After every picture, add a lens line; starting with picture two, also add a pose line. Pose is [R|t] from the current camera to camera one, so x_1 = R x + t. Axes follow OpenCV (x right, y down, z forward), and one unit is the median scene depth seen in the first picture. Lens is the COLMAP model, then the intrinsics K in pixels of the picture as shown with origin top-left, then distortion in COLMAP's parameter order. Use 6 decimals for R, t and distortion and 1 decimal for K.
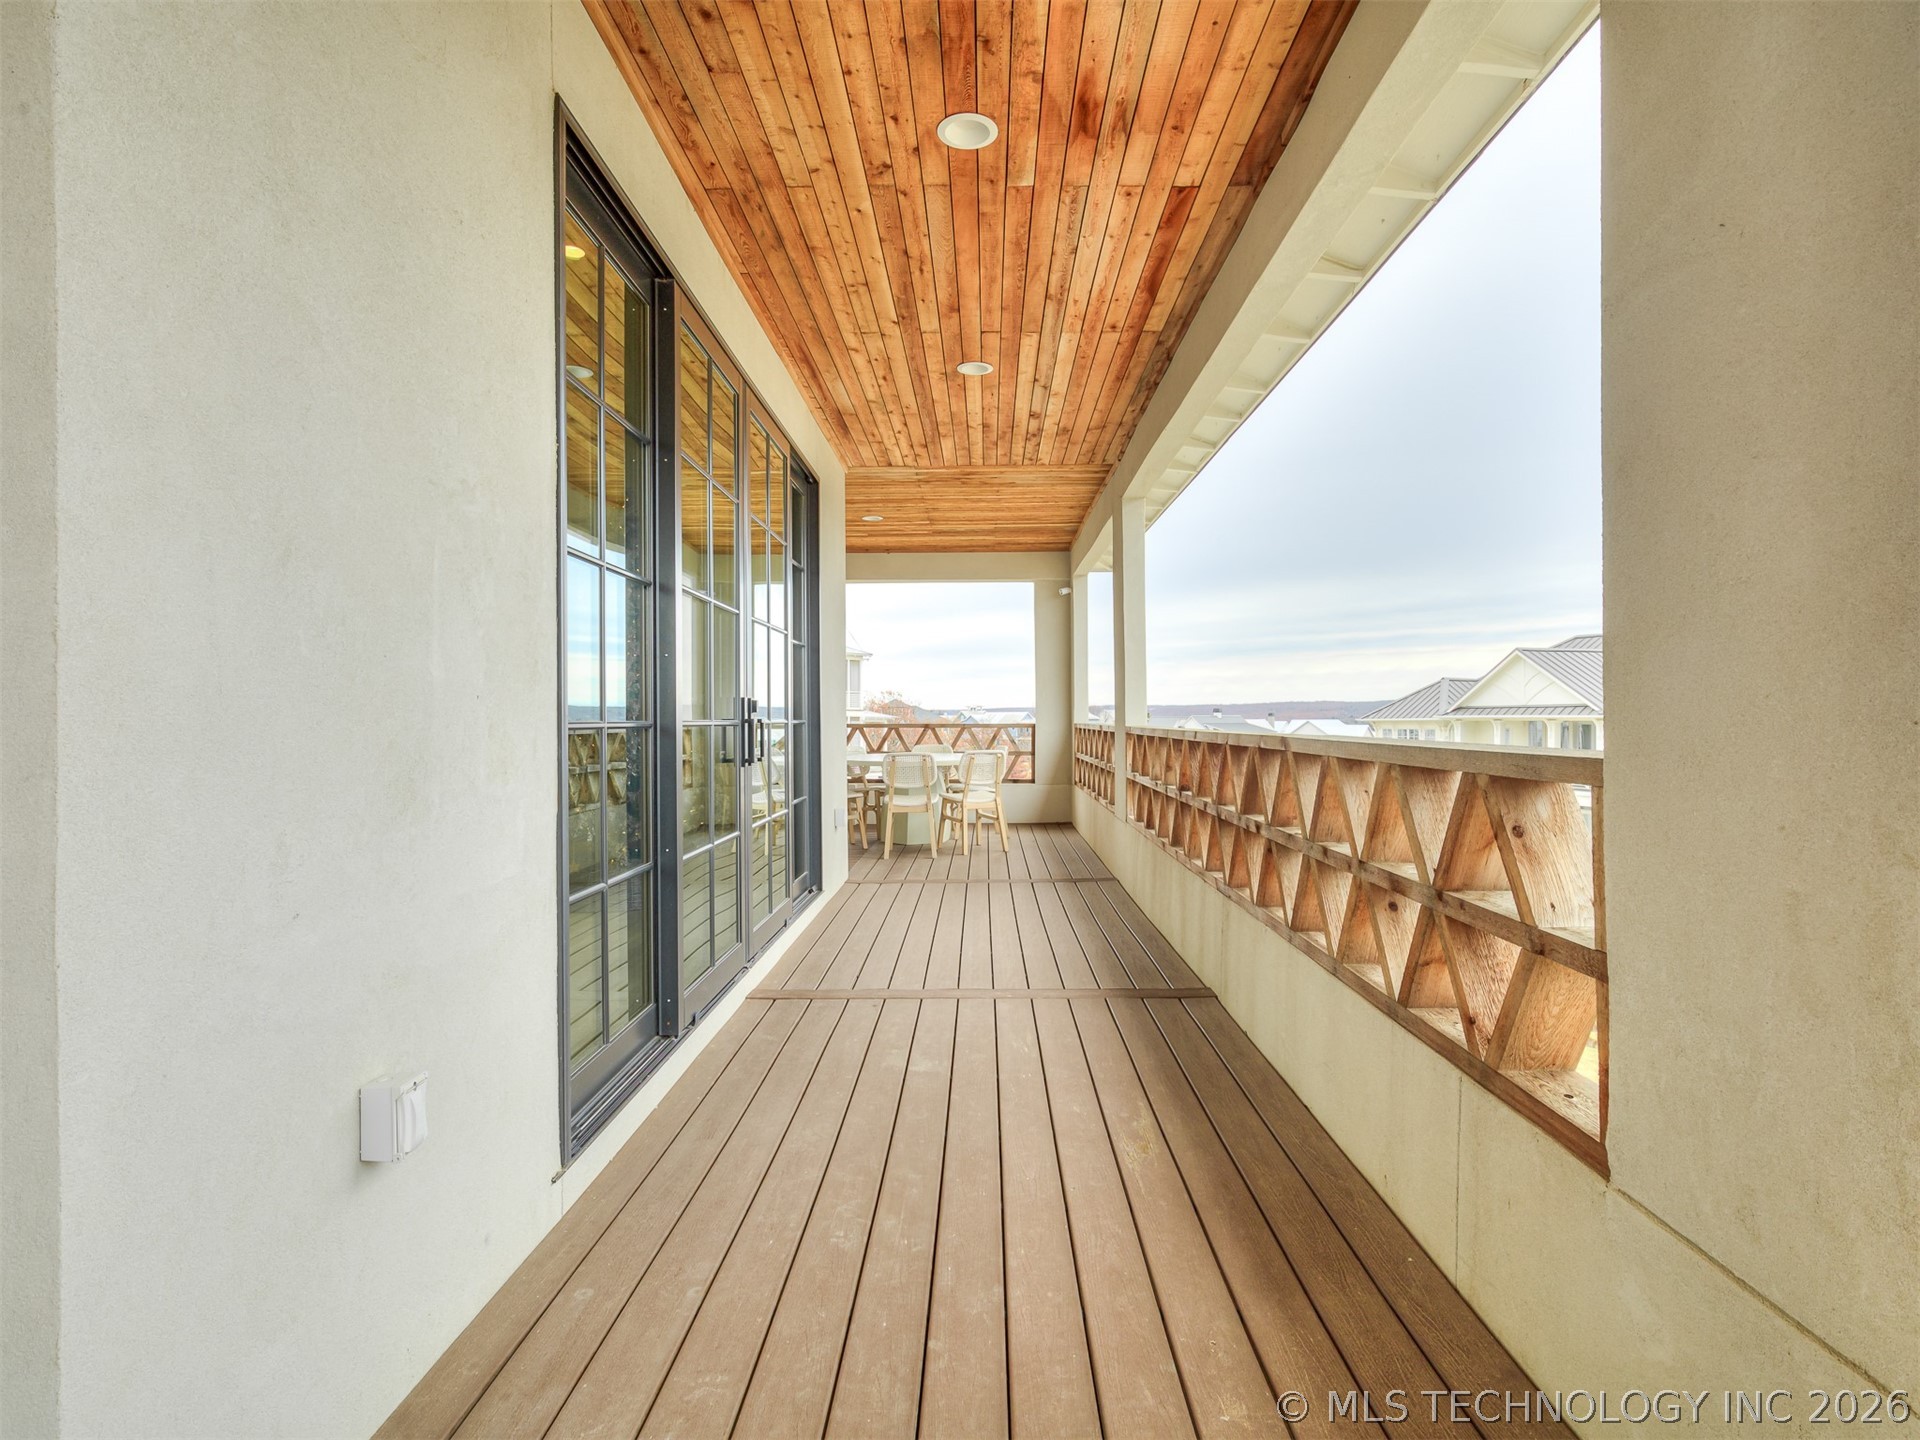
lens RADIAL K [[983.2, 0, 960.0], [0, 983.2, 720.0], [0, 0, 1]] dist [0.000298, 0.000277]
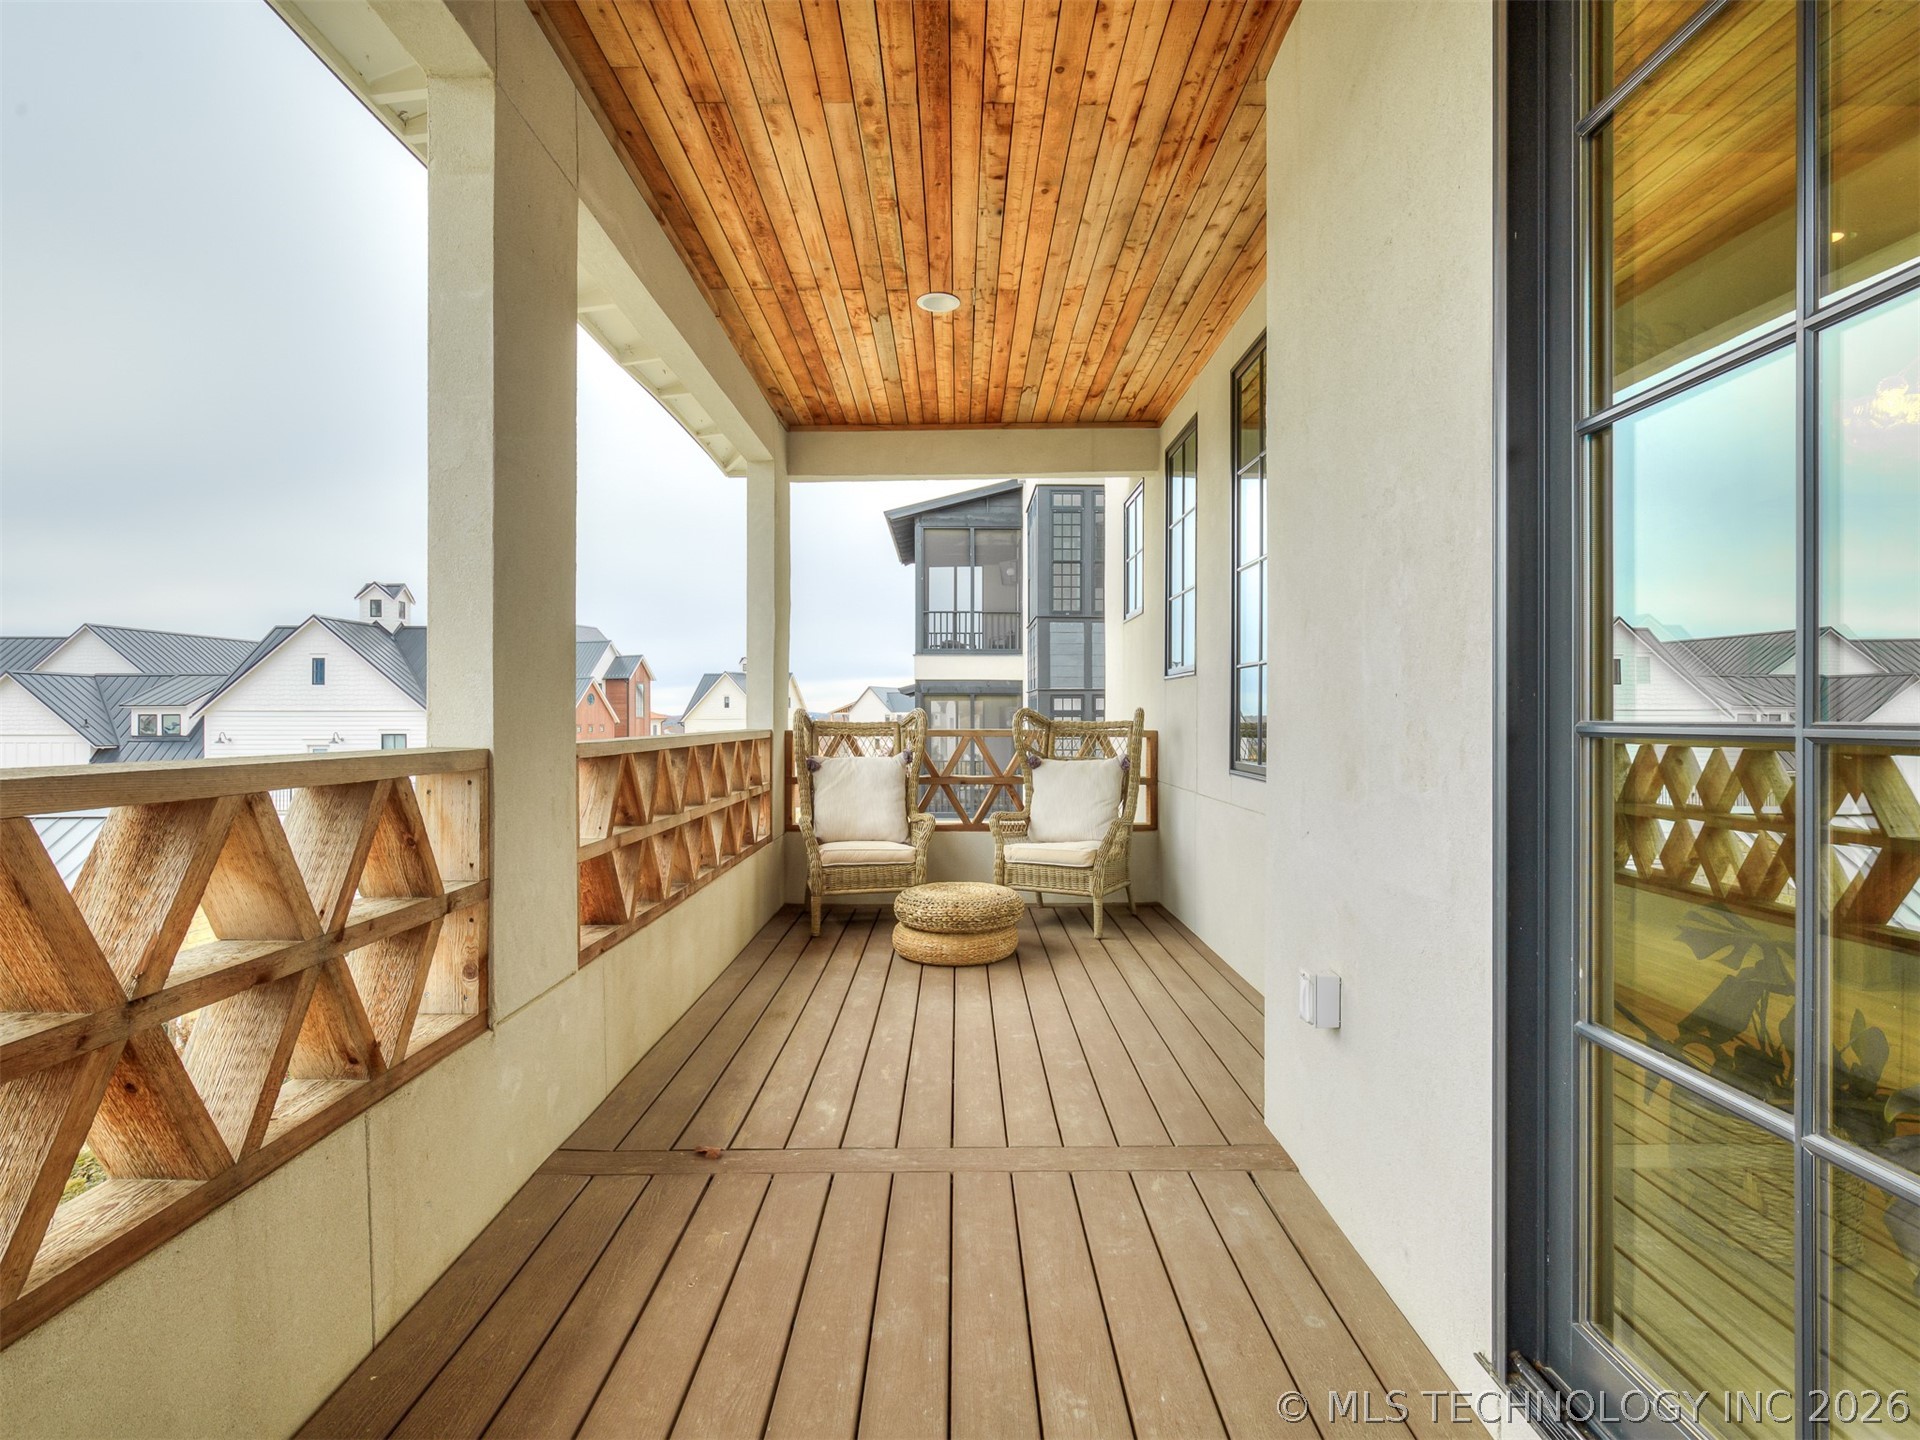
lens RADIAL K [[983.2, 0, 960.0], [0, 983.2, 720.0], [0, 0, 1]] dist [0.000298, 0.000277]
pose [[-0.999659, 0.005327, -0.025574, -0.019760], [0.005138, 0.999959, 0.007476, -0.009135], [0.025613, 0.007342, -0.999645, 2.087188]]
